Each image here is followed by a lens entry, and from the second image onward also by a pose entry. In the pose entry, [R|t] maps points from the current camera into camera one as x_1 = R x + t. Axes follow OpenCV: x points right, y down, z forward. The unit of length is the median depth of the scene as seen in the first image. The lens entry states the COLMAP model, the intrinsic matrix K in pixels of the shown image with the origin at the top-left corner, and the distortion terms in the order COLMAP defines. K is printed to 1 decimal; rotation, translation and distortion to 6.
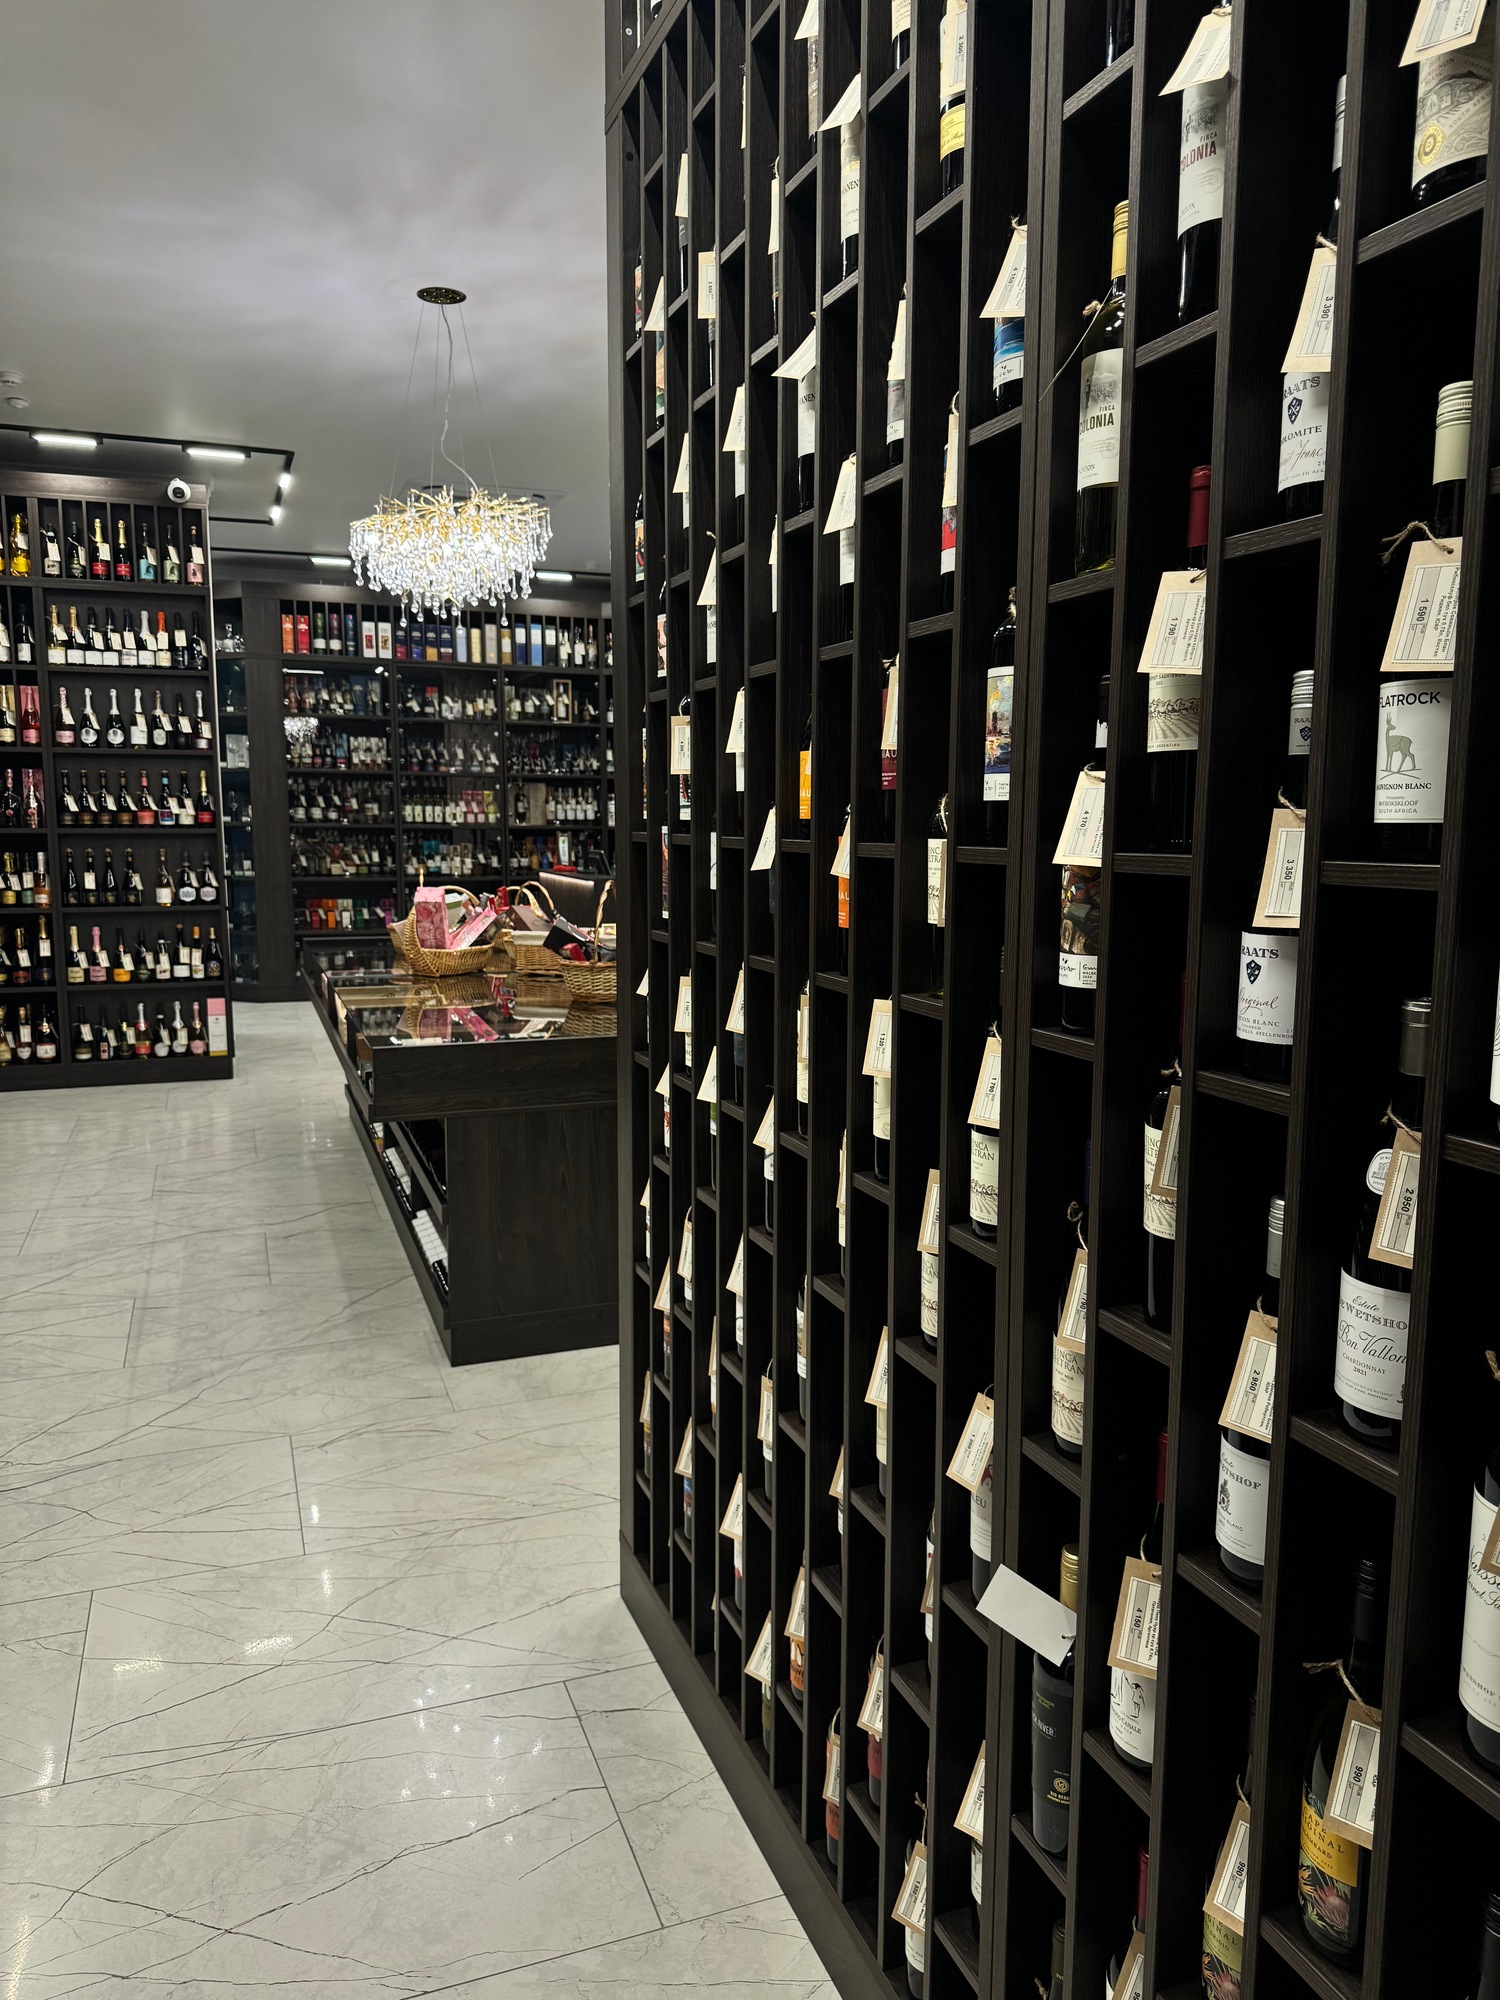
lens RADIAL K [[1389.0, 0, 755.6], [0, 1389.0, 1012.2], [0, 0, 1]] dist [-0.006718, -0.018440]
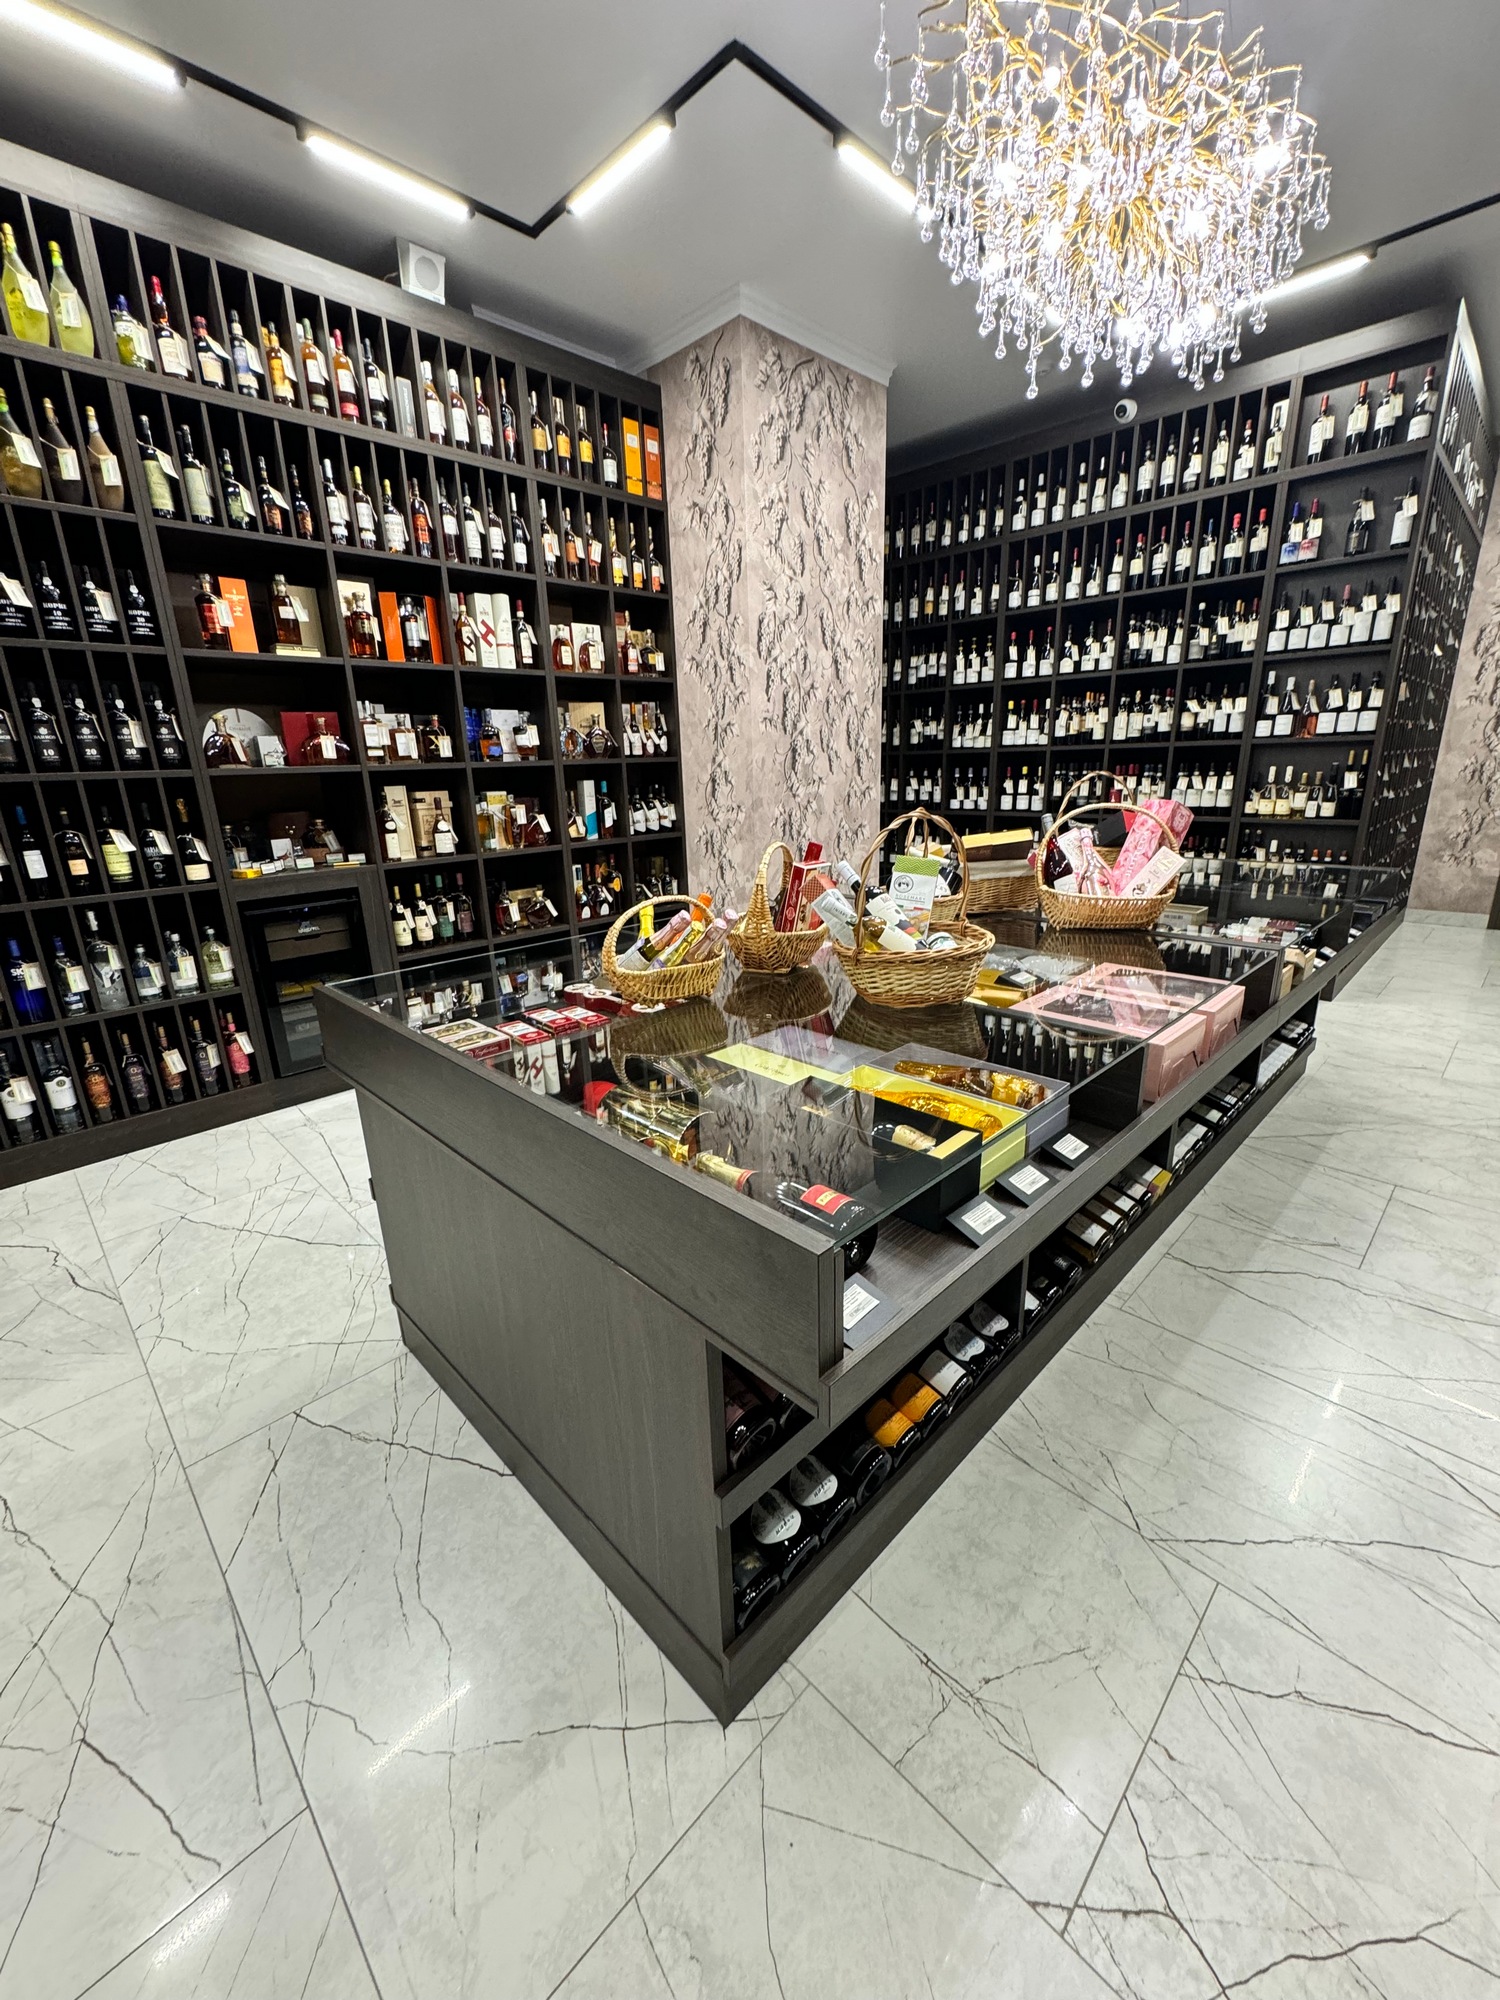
lens RADIAL K [[798.2, 0, 761.9], [0, 798.2, 997.2], [0, 0, 1]] dist [-0.001898, -0.000624]
pose [[-0.406783, -0.251251, 0.878294, -0.631809], [0.159839, 0.927028, 0.339221, -0.196873], [-0.899433, 0.278375, -0.336939, 1.560653]]
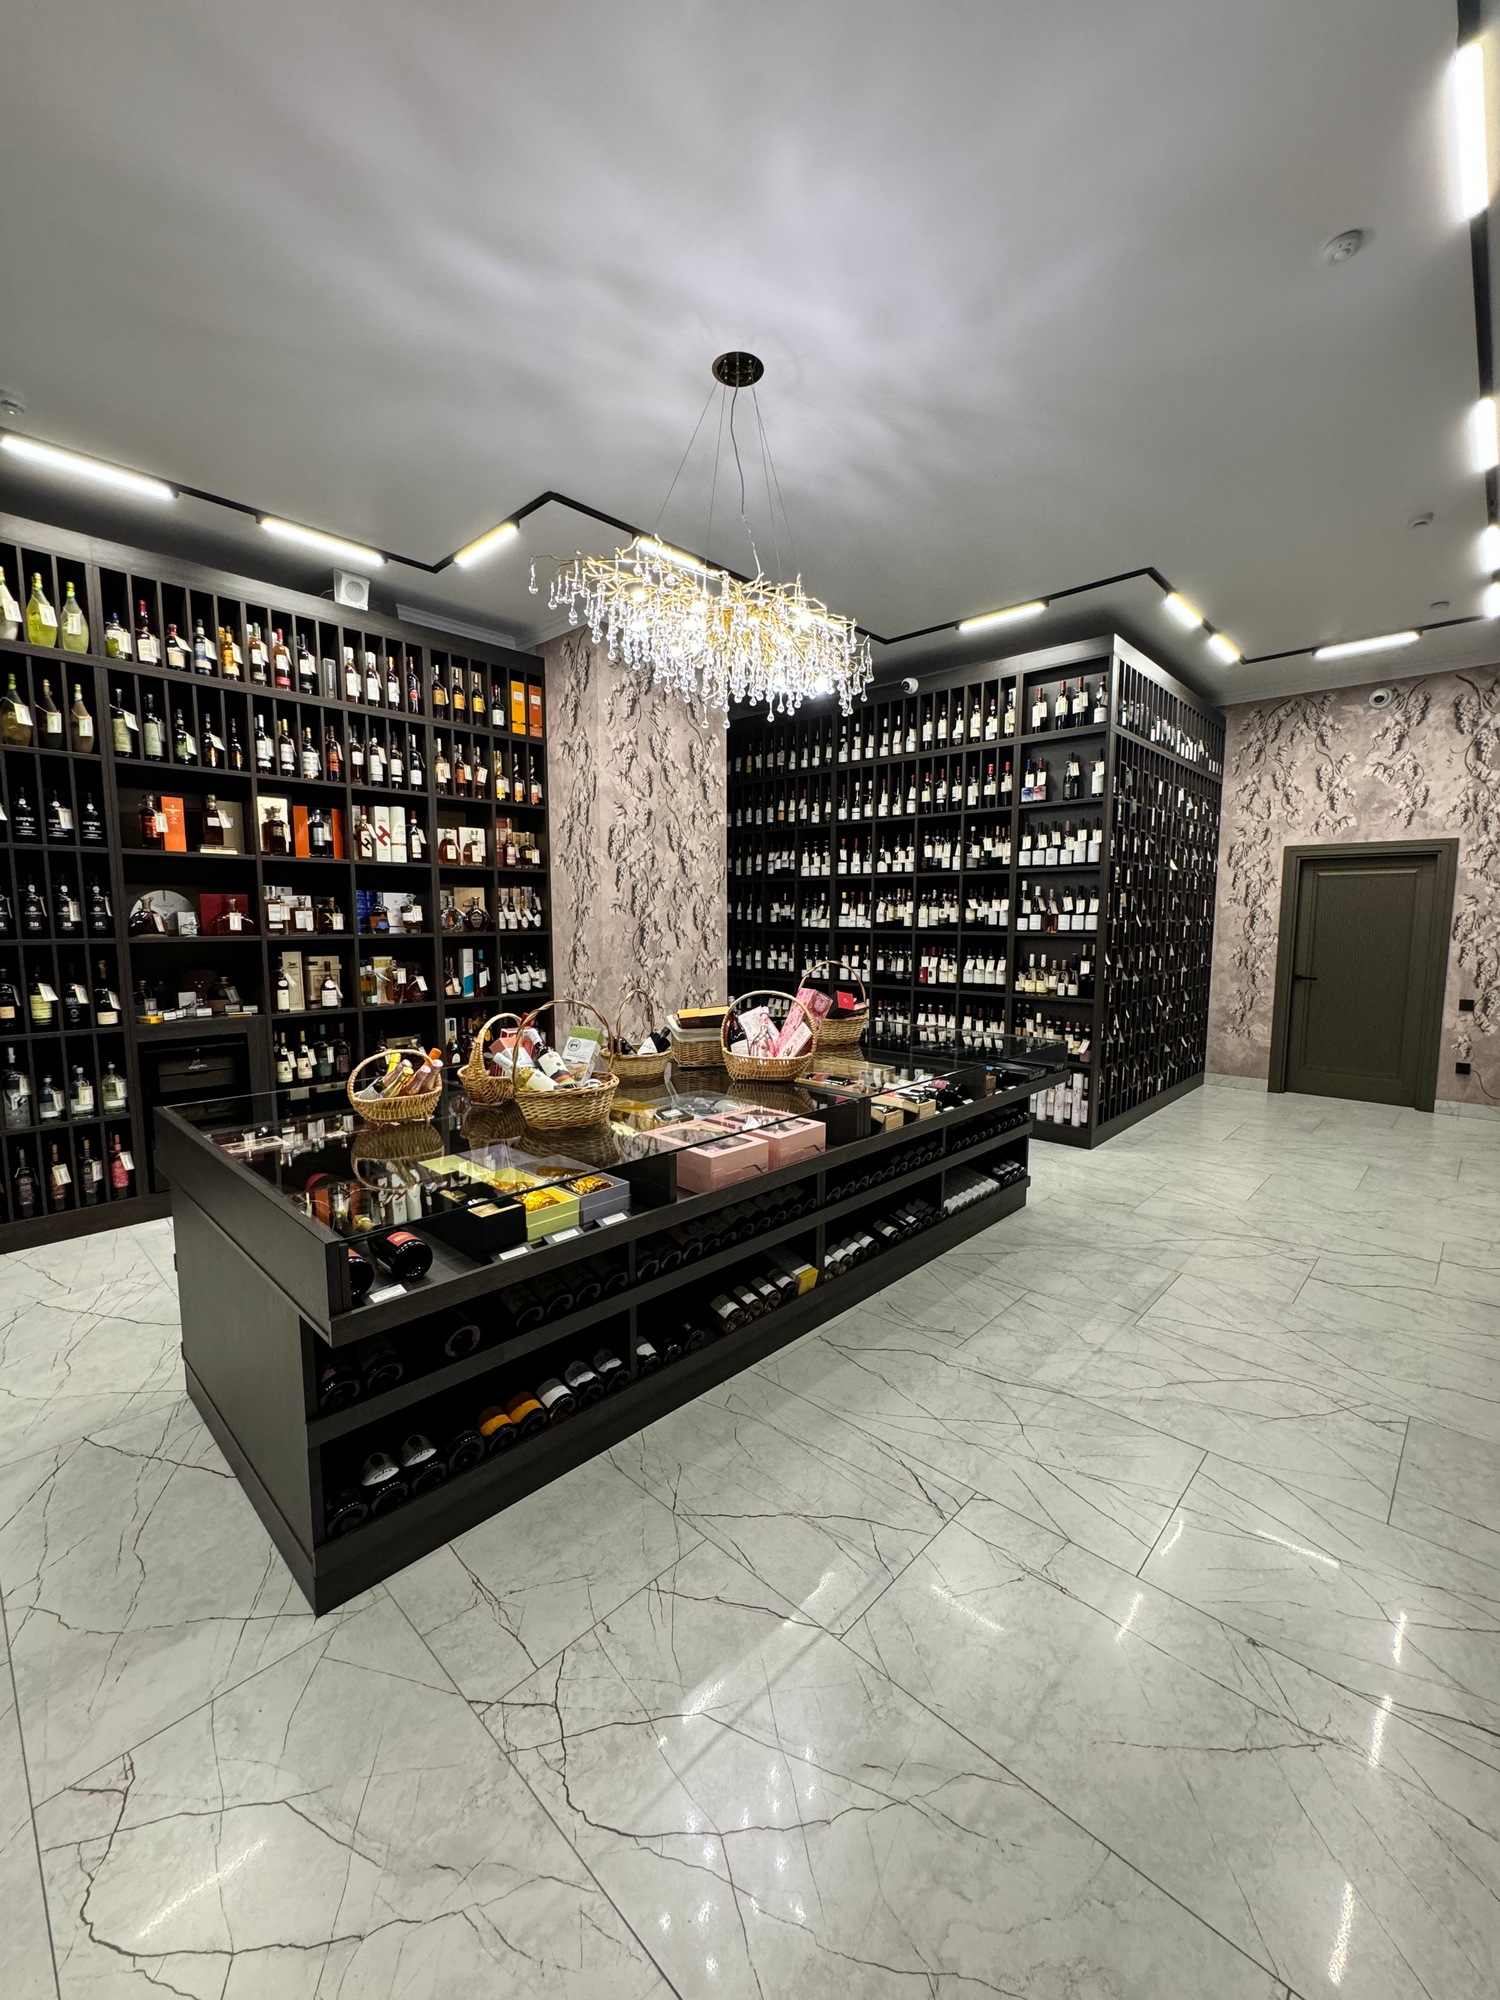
lens RADIAL K [[798.2, 0, 760.5], [0, 798.2, 1000.1], [0, 0, 1]] dist [-0.001898, -0.000624]
pose [[-0.433675, -0.098386, 0.895682, -0.863463], [0.127406, 0.977339, 0.169044, -0.215054], [-0.892017, 0.187426, -0.411313, 1.462000]]
